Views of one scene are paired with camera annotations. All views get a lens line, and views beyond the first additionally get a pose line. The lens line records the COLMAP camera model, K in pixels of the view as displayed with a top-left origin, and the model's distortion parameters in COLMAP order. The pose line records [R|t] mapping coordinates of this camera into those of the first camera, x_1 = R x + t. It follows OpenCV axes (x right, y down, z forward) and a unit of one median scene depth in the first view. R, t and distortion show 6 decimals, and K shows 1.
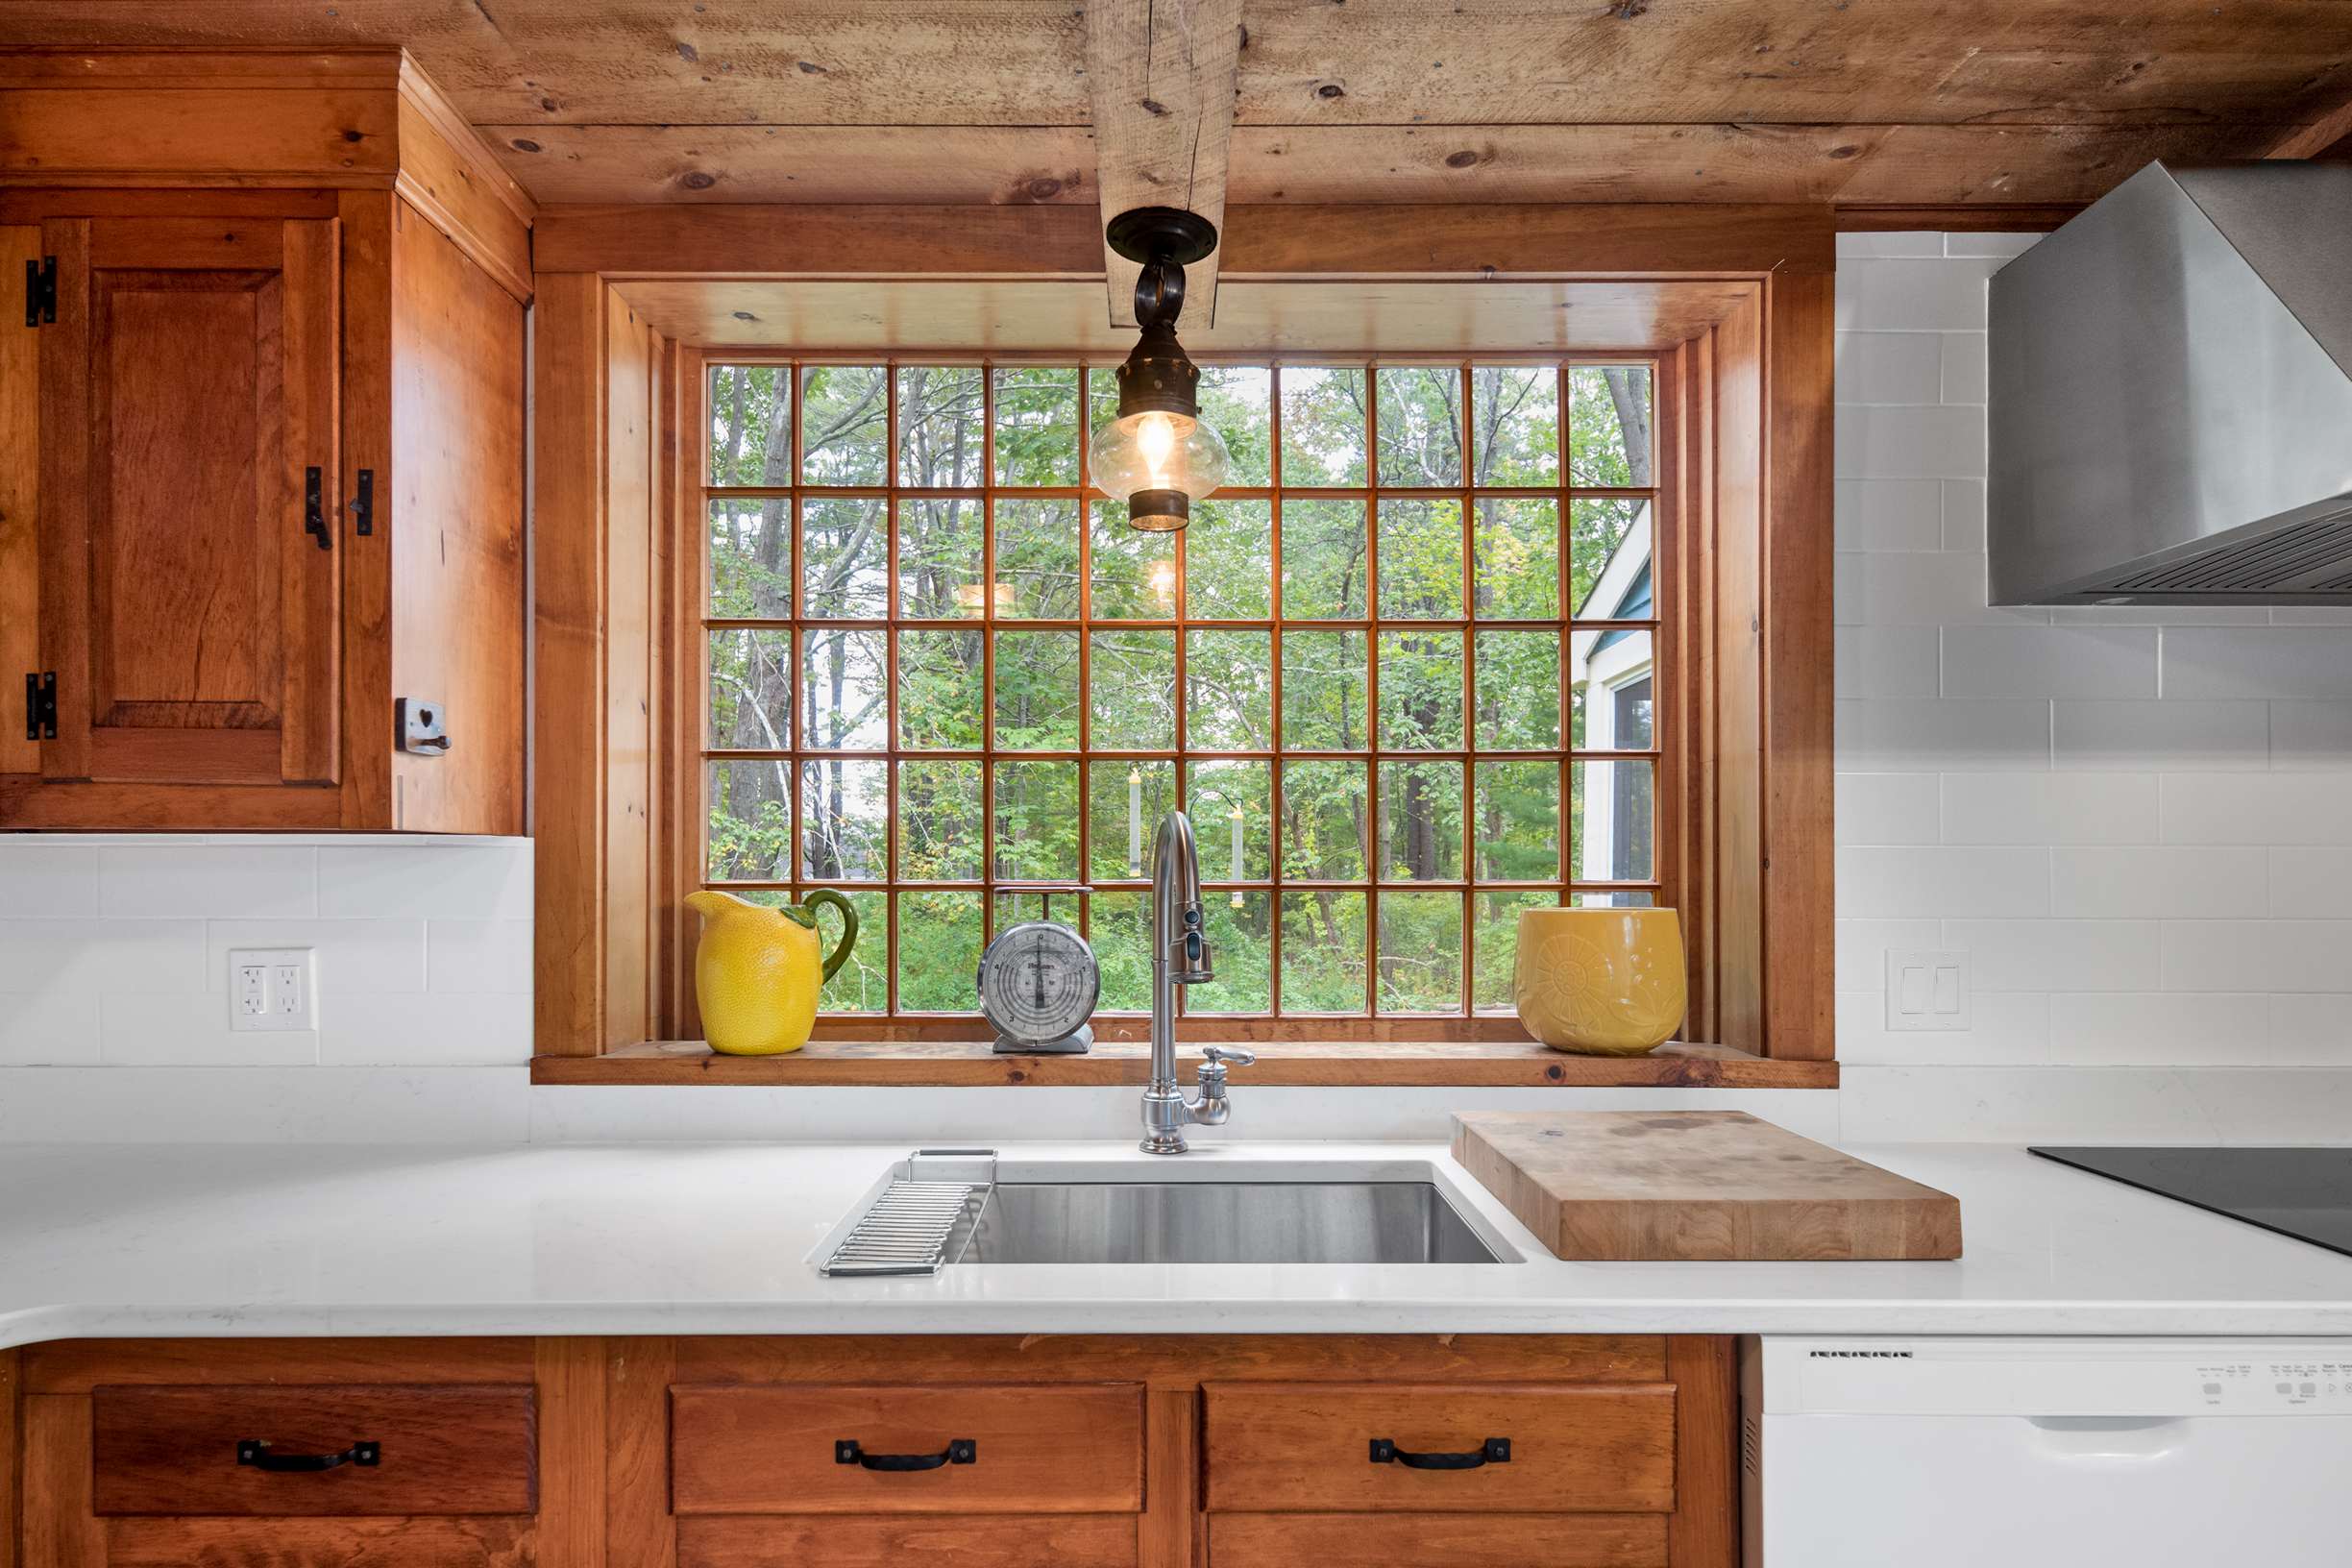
lens RADIAL K [[1217.9, 0, 1178.0], [0, 1217.9, 890.2], [0, 0, 1]] dist [0.003102, 0.001080]
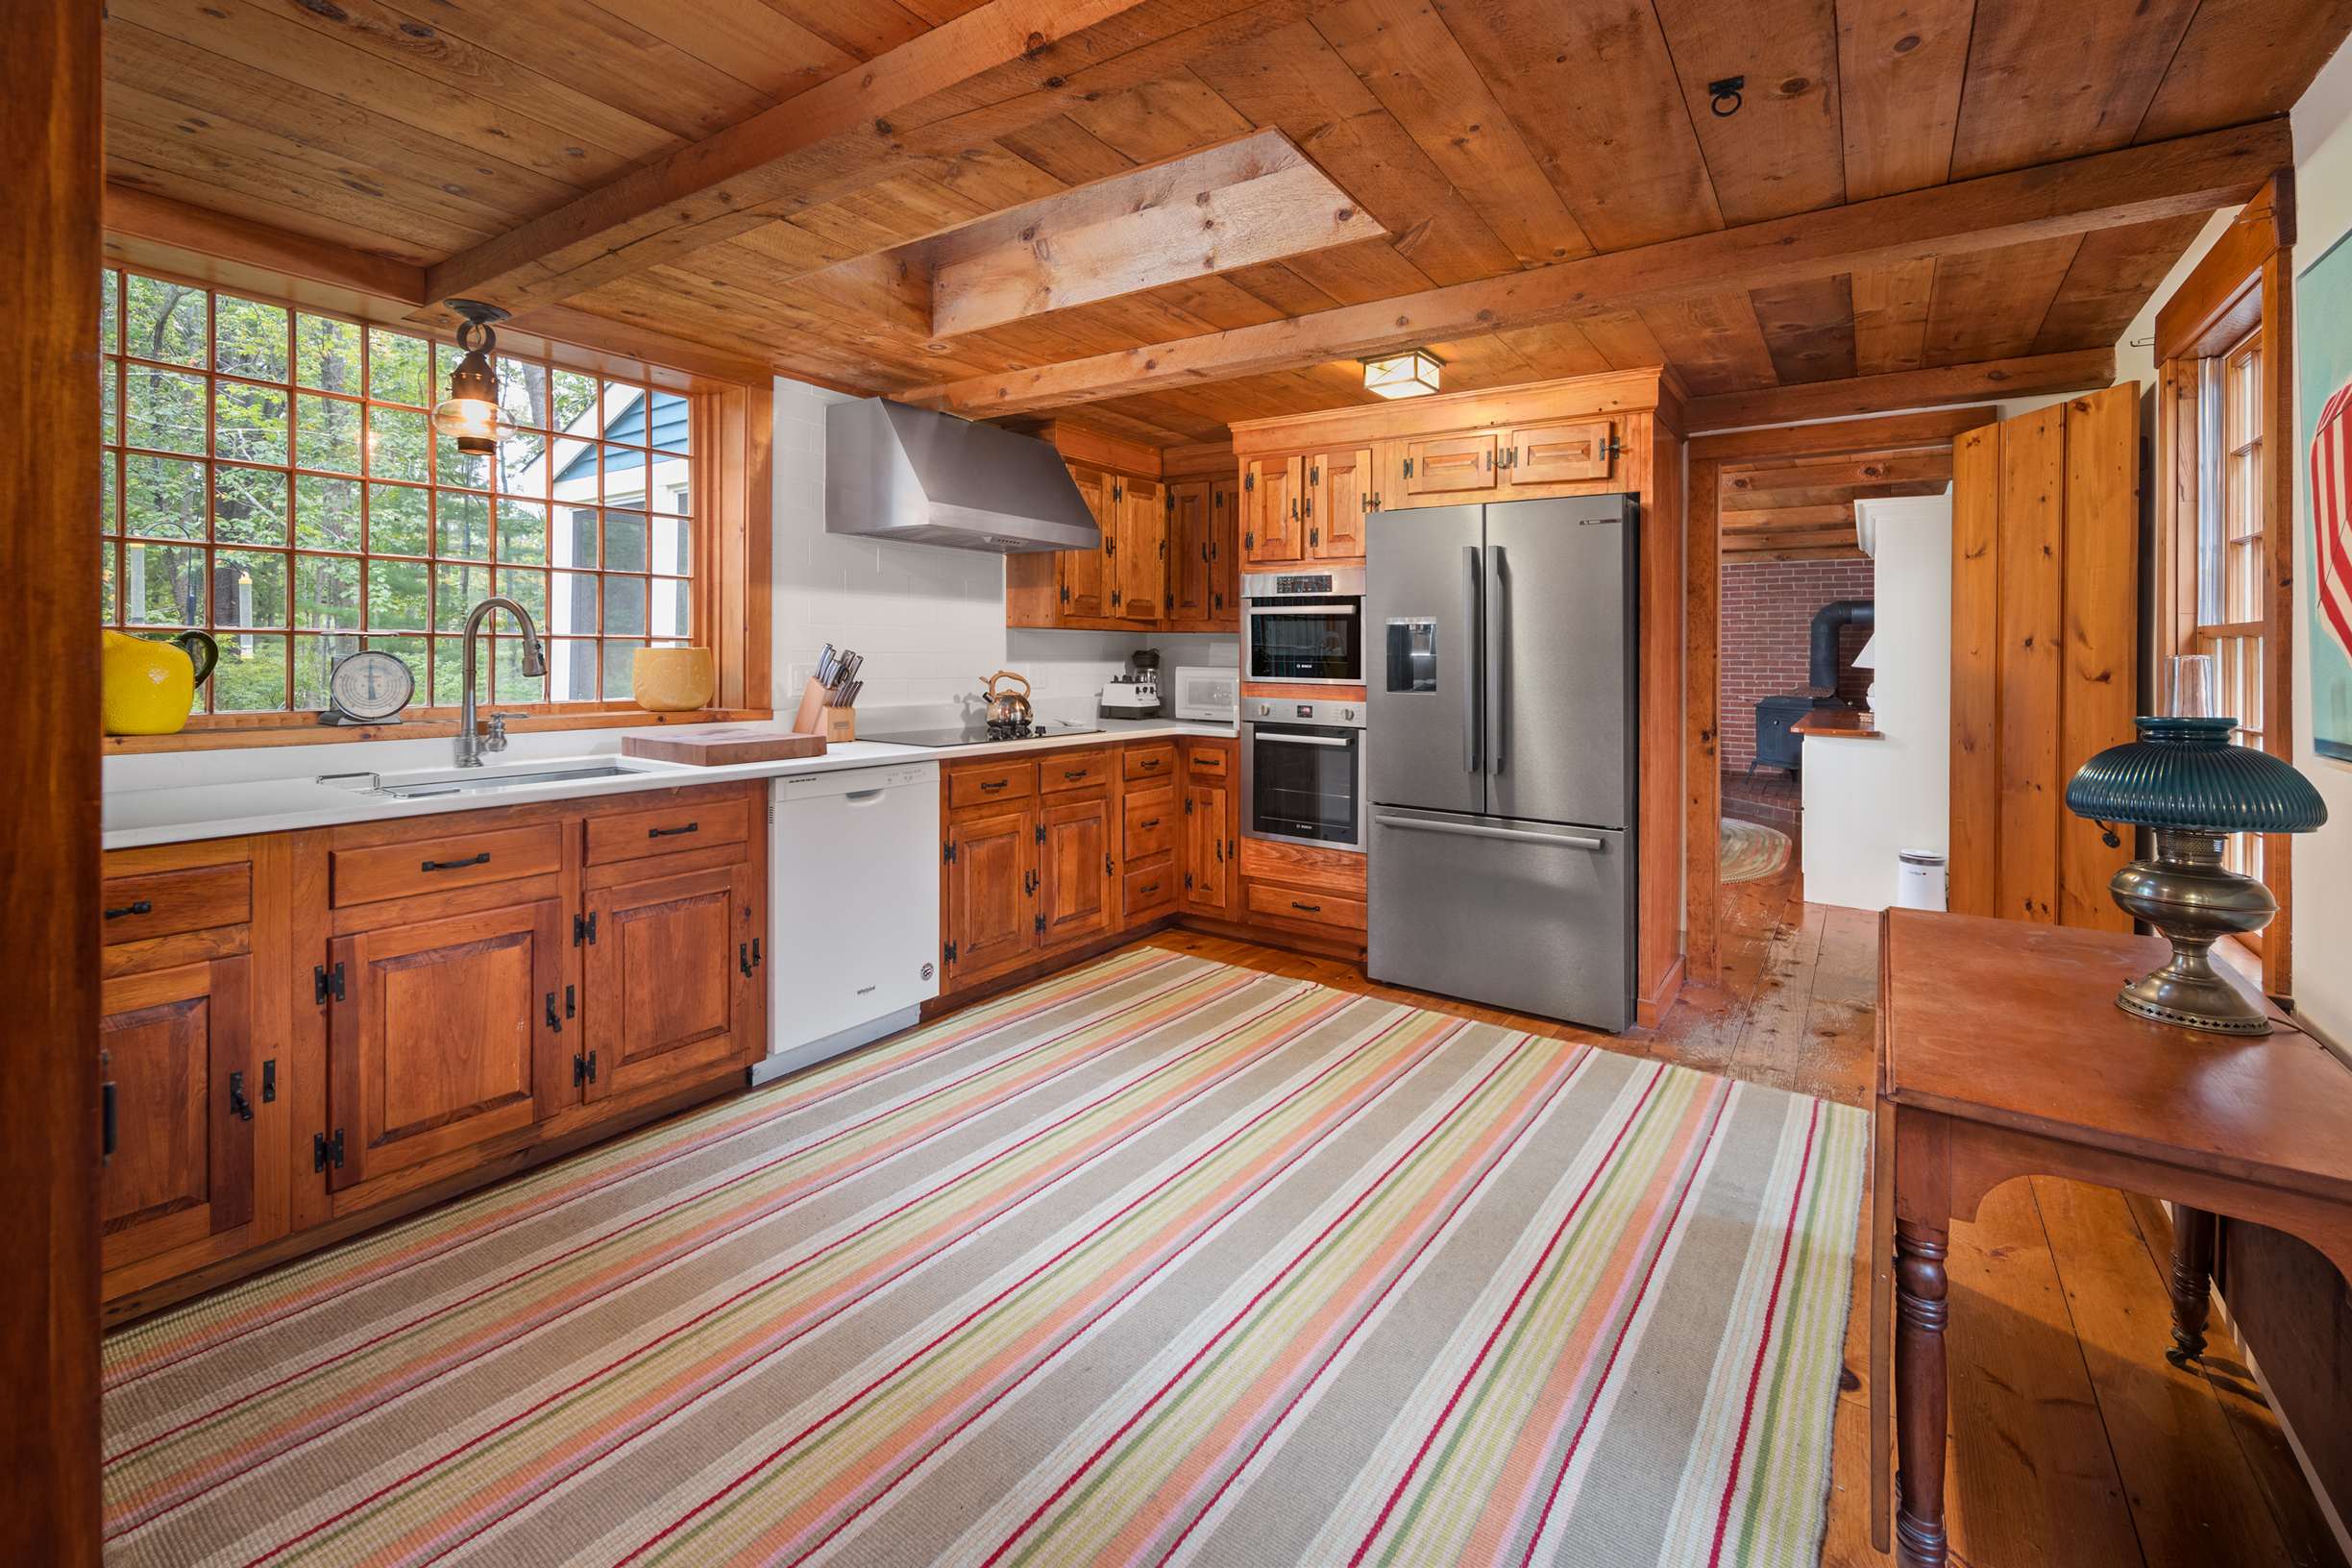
lens RADIAL K [[1009.8, 0, 1180.7], [0, 1009.8, 650.6], [0, 0, 1]] dist [0.001076, 0.000177]
pose [[0.569210, 0.006839, 0.822164, -0.796763], [-0.002013, 0.999974, -0.006925, 0.038343], [-0.822190, 0.002287, 0.569209, -0.999879]]
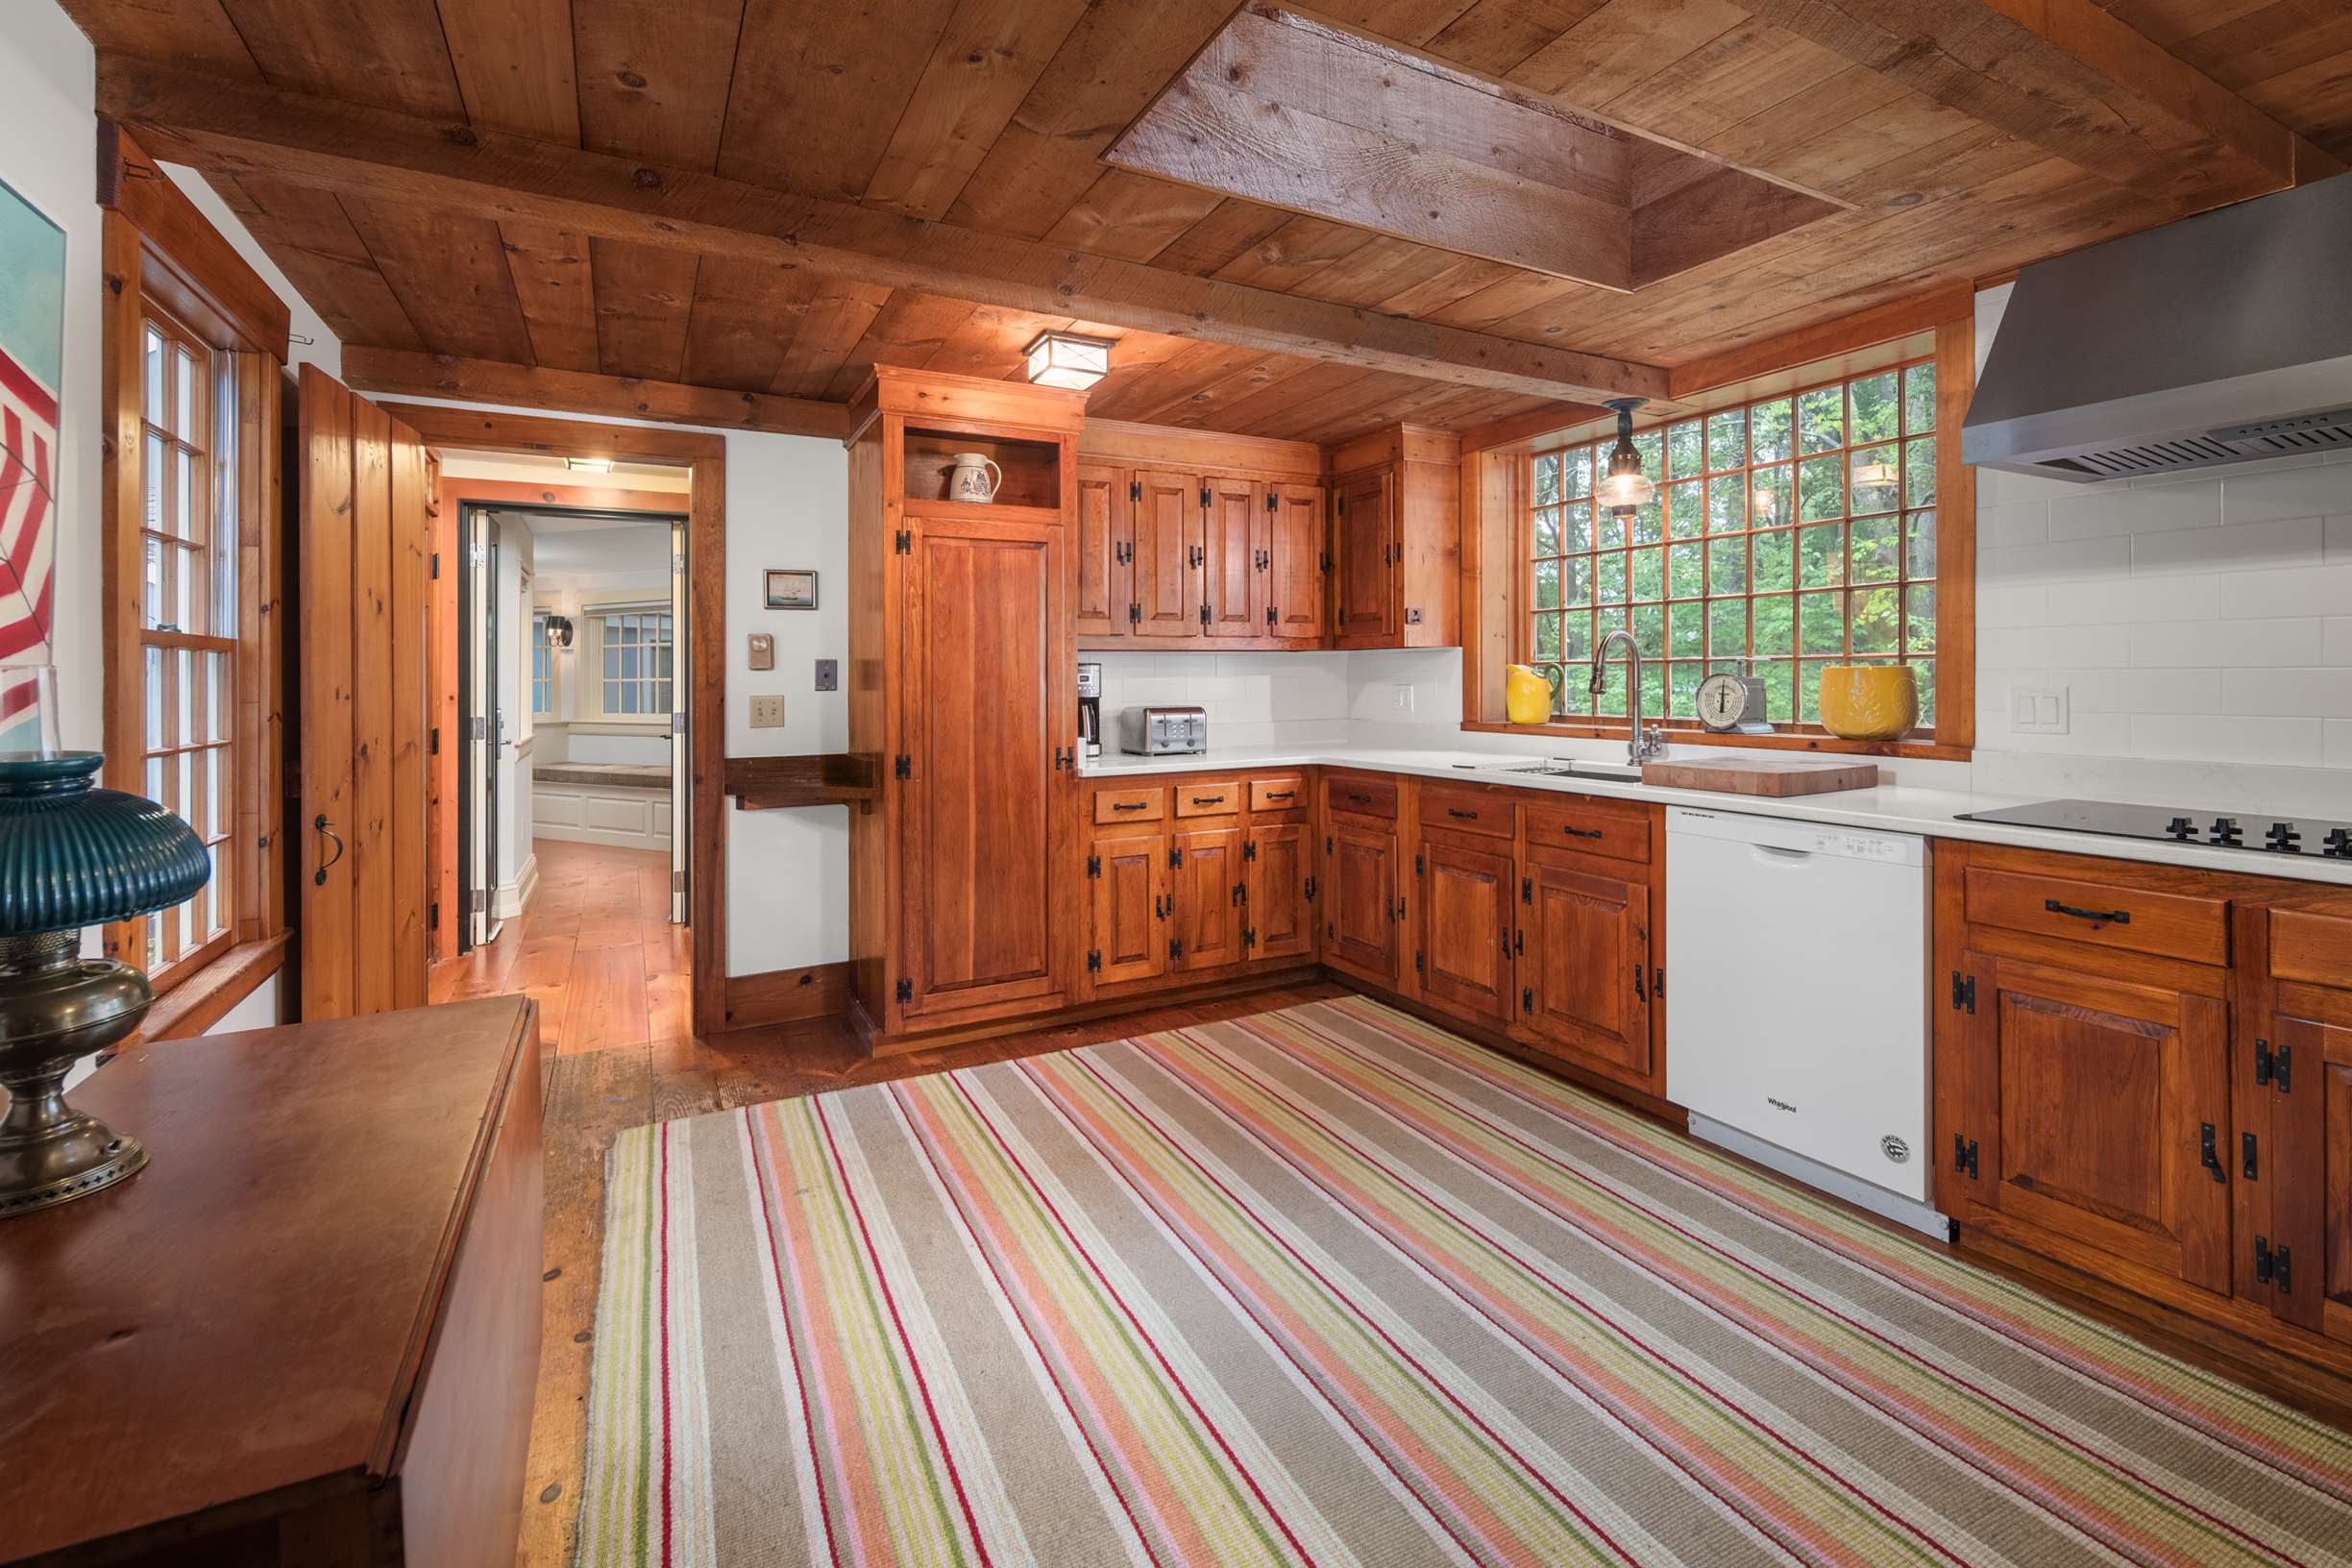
lens RADIAL K [[1009.8, 0, 1166.9], [0, 1009.8, 673.3], [0, 0, 1]] dist [0.001076, 0.000177]
pose [[0.466476, -0.007938, -0.884498, 1.542730], [-0.000510, 0.999957, -0.009243, 0.050546], [0.884534, 0.004763, 0.466452, -0.906310]]
